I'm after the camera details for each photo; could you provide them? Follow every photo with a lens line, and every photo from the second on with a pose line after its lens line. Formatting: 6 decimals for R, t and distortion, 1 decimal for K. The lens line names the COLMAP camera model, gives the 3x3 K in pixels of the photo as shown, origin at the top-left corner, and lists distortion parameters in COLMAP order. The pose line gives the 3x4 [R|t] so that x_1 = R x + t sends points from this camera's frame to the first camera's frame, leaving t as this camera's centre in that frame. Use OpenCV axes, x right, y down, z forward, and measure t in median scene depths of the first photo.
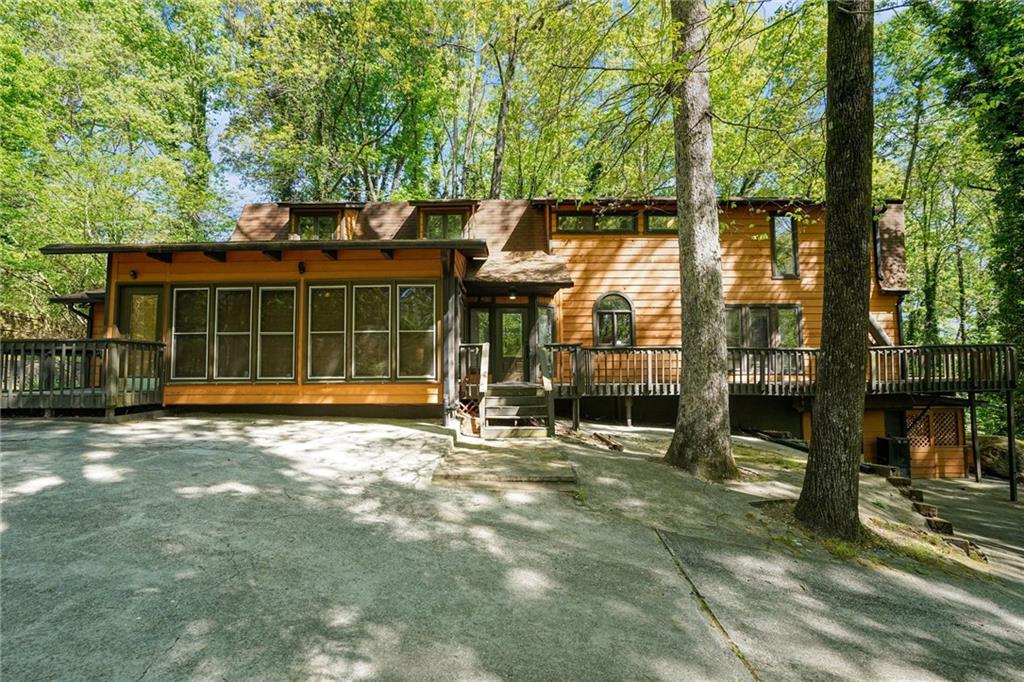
lens RADIAL K [[475.3, 0, 512.0], [0, 475.3, 341.0], [0, 0, 1]] dist [-0.001764, -0.000401]
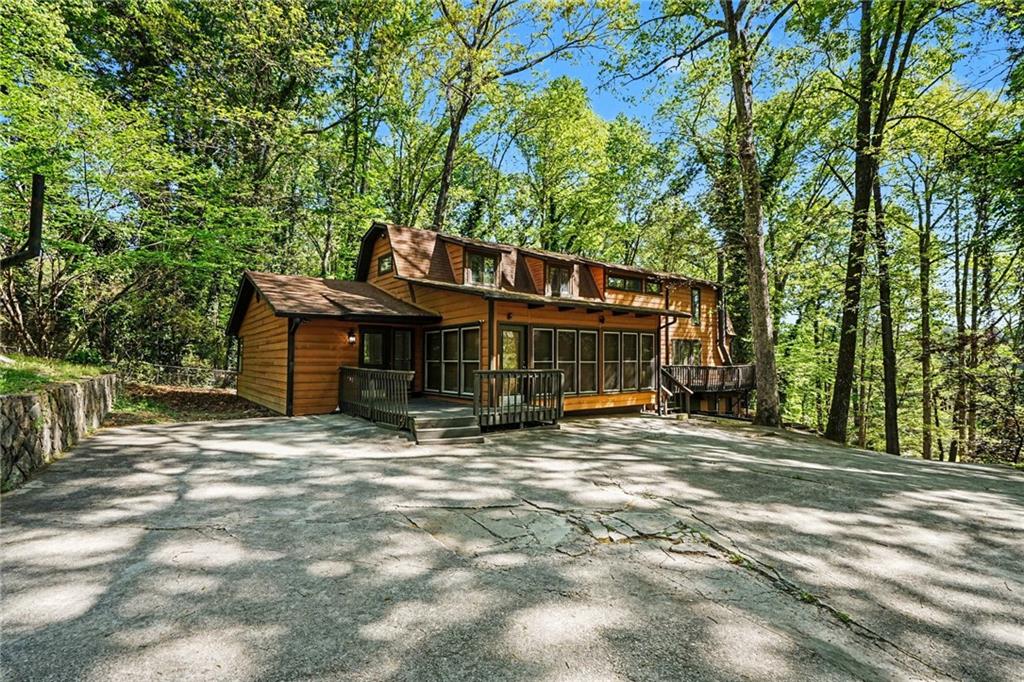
lens RADIAL K [[475.3, 0, 512.0], [0, 475.3, 341.0], [0, 0, 1]] dist [-0.001764, -0.000401]
pose [[0.807382, 0.027480, 0.589389, -1.552747], [-0.031458, 0.999499, -0.003507, -0.067416], [-0.589190, -0.015709, 0.807842, -0.058517]]
